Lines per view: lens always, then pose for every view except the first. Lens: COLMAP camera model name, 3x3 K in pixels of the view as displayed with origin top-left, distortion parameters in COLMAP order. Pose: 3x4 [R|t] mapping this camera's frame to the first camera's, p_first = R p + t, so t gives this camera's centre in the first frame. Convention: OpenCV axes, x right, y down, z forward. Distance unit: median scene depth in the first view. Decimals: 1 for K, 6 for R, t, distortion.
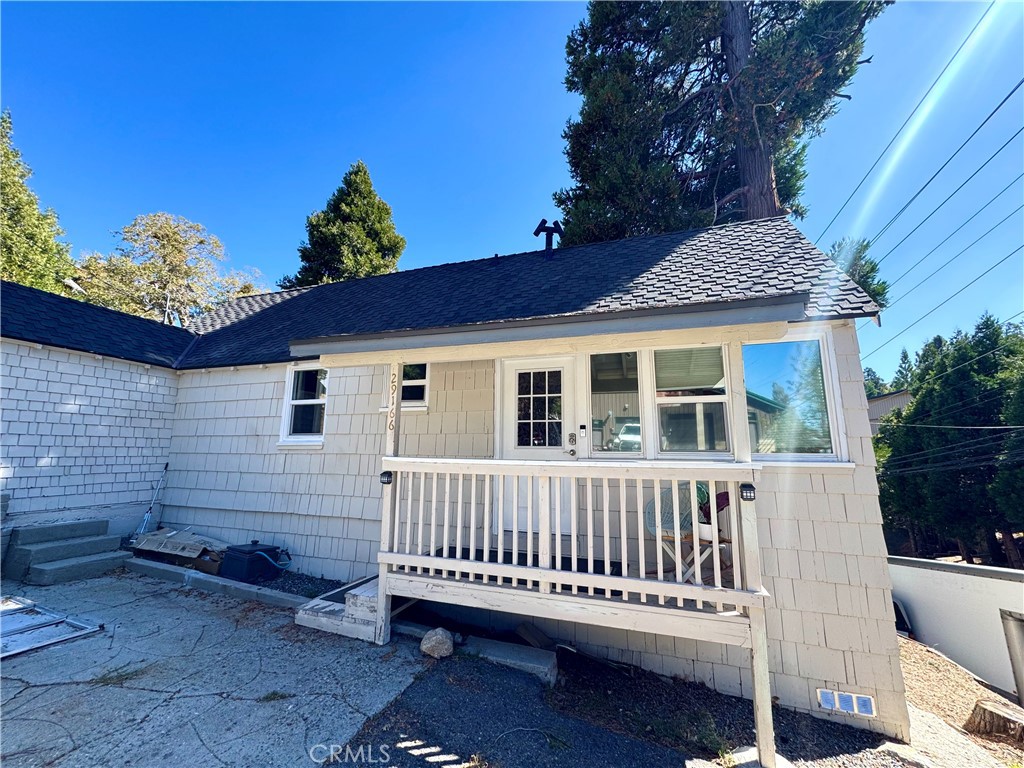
lens RADIAL K [[409.7, 0, 515.4], [0, 409.7, 384.4], [0, 0, 1]] dist [-0.002527, 0.000026]
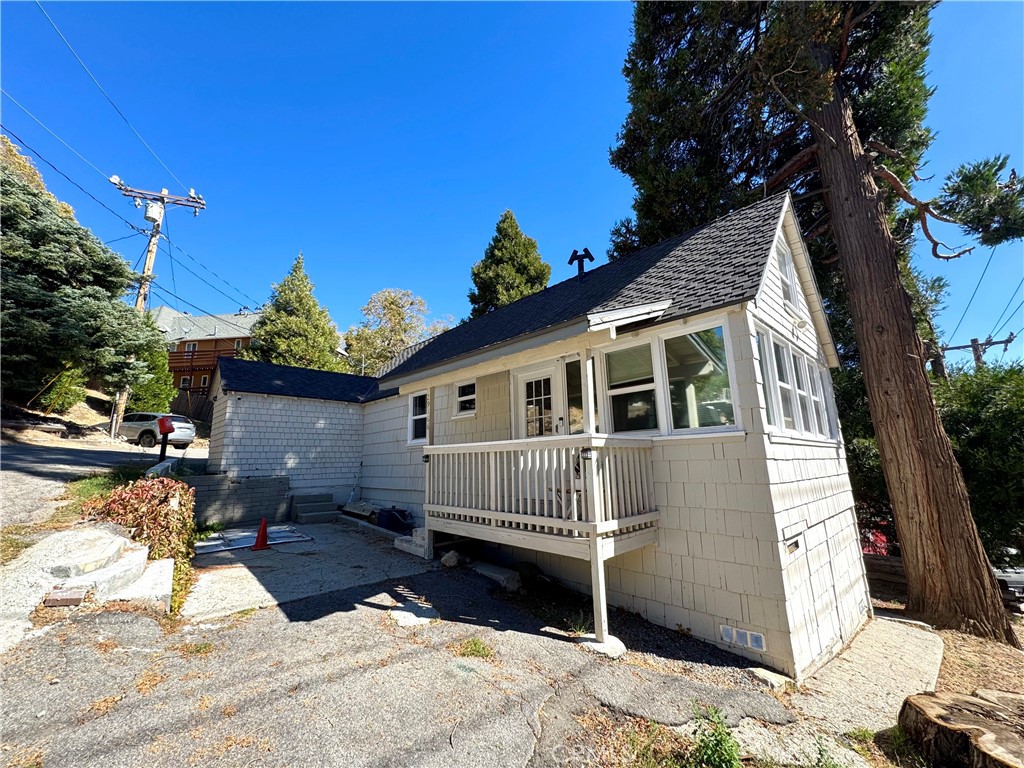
lens RADIAL K [[409.7, 0, 512.2], [0, 409.7, 384.5], [0, 0, 1]] dist [-0.002527, 0.000026]
pose [[0.885108, -0.114345, -0.451119, 0.500910], [0.105111, 0.993416, -0.045571, 0.030095], [0.453360, -0.007083, 0.891299, -0.194041]]
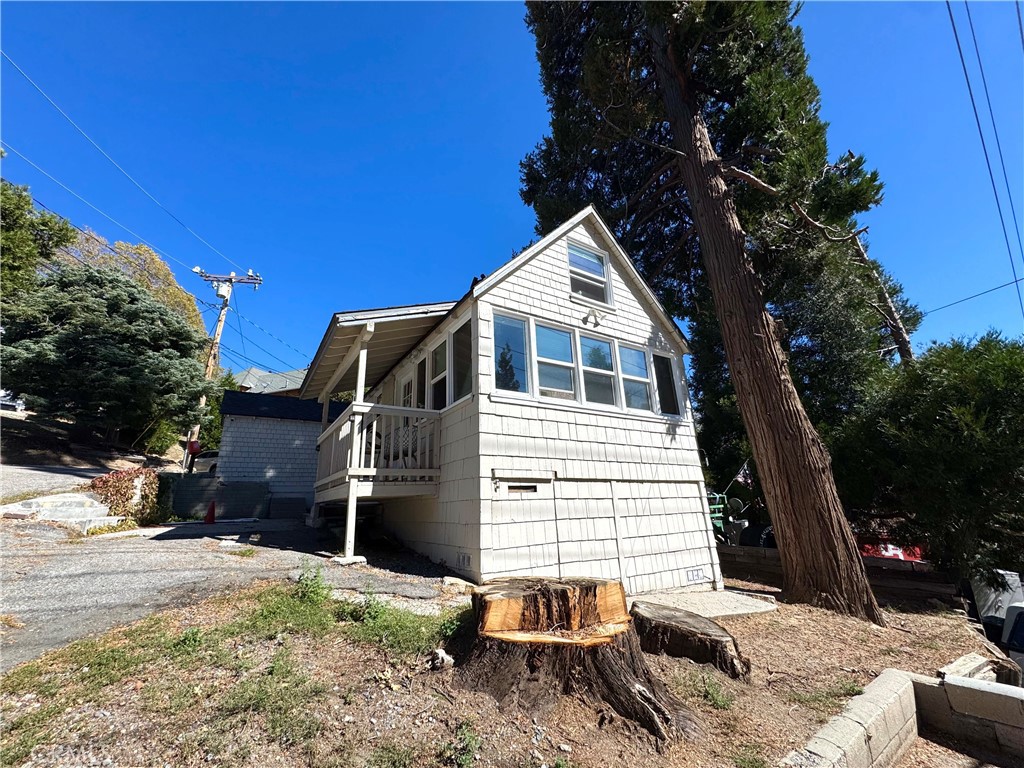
lens RADIAL K [[409.7, 0, 510.4], [0, 409.7, 383.4], [0, 0, 1]] dist [-0.002527, 0.000026]
pose [[0.776003, -0.221258, -0.590648, 1.139315], [0.145806, 0.974015, -0.173305, 0.270150], [0.613645, 0.048365, 0.788099, -0.029556]]
